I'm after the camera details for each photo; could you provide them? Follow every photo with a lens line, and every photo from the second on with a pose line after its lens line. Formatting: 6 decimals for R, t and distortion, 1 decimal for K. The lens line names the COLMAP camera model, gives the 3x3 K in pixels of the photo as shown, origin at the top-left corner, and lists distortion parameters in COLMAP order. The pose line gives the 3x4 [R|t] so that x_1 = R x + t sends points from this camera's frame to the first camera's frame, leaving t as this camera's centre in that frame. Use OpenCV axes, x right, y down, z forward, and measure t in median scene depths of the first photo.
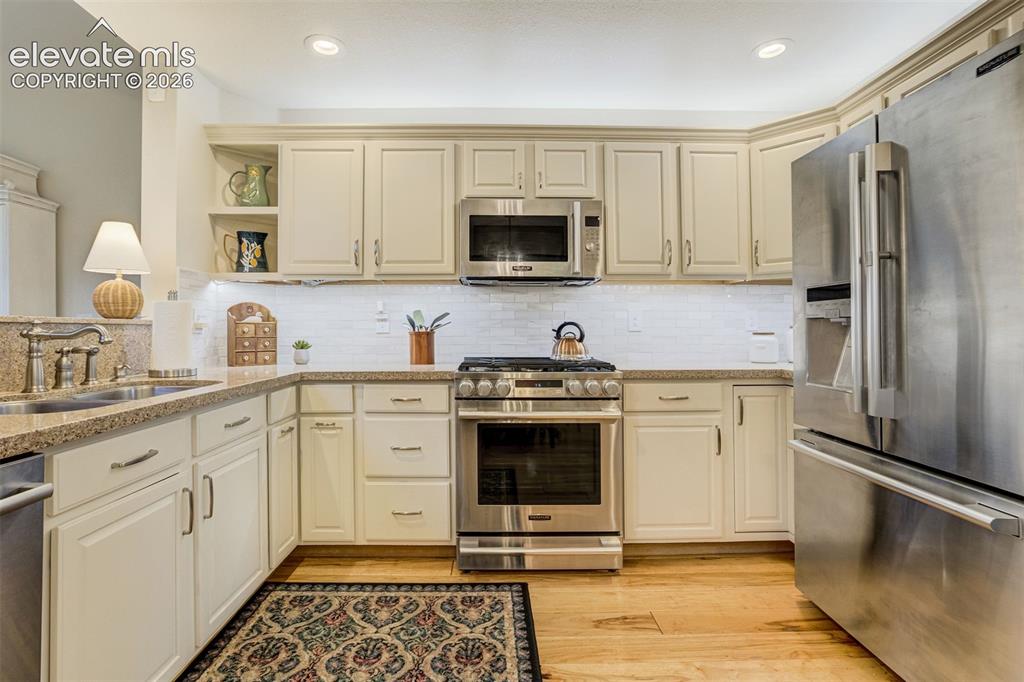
lens RADIAL K [[483.6, 0, 501.8], [0, 483.6, 326.3], [0, 0, 1]] dist [-0.021344, 0.000406]
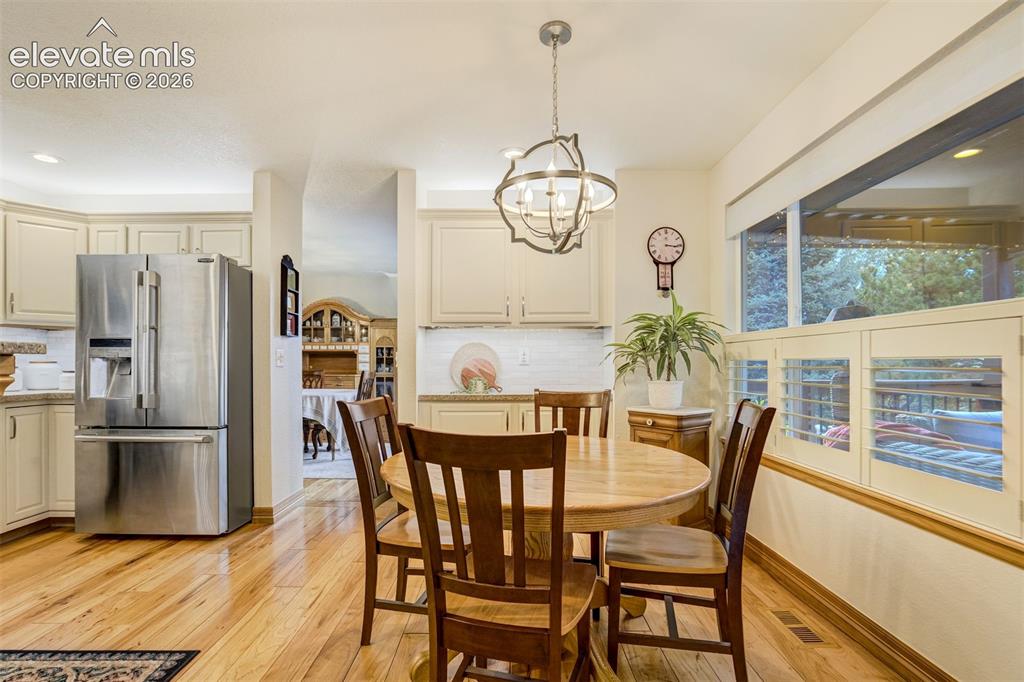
lens RADIAL K [[473.9, 0, 500.6], [0, 473.9, 360.3], [0, 0, 1]] dist [-0.013909, 0.000697]
pose [[0.027732, 0.007488, 0.999587, -0.703097], [-0.008233, 0.999940, -0.007262, -0.004478], [-0.999581, -0.008028, 0.027792, -0.327506]]
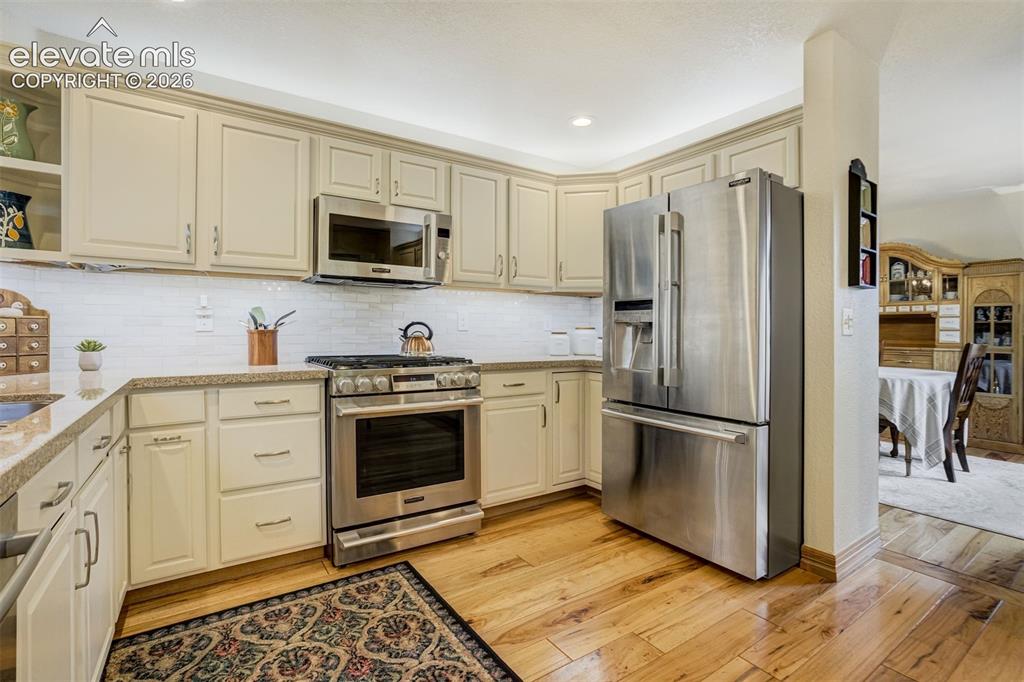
lens RADIAL K [[470.9, 0, 512.0], [0, 470.9, 329.3], [0, 0, 1]] dist [-0.039911, 0.030649]
pose [[0.845904, 0.005856, 0.533303, -0.289971], [-0.010466, 0.999929, 0.005619, -0.000246], [-0.533232, -0.010335, 0.845906, -0.015706]]
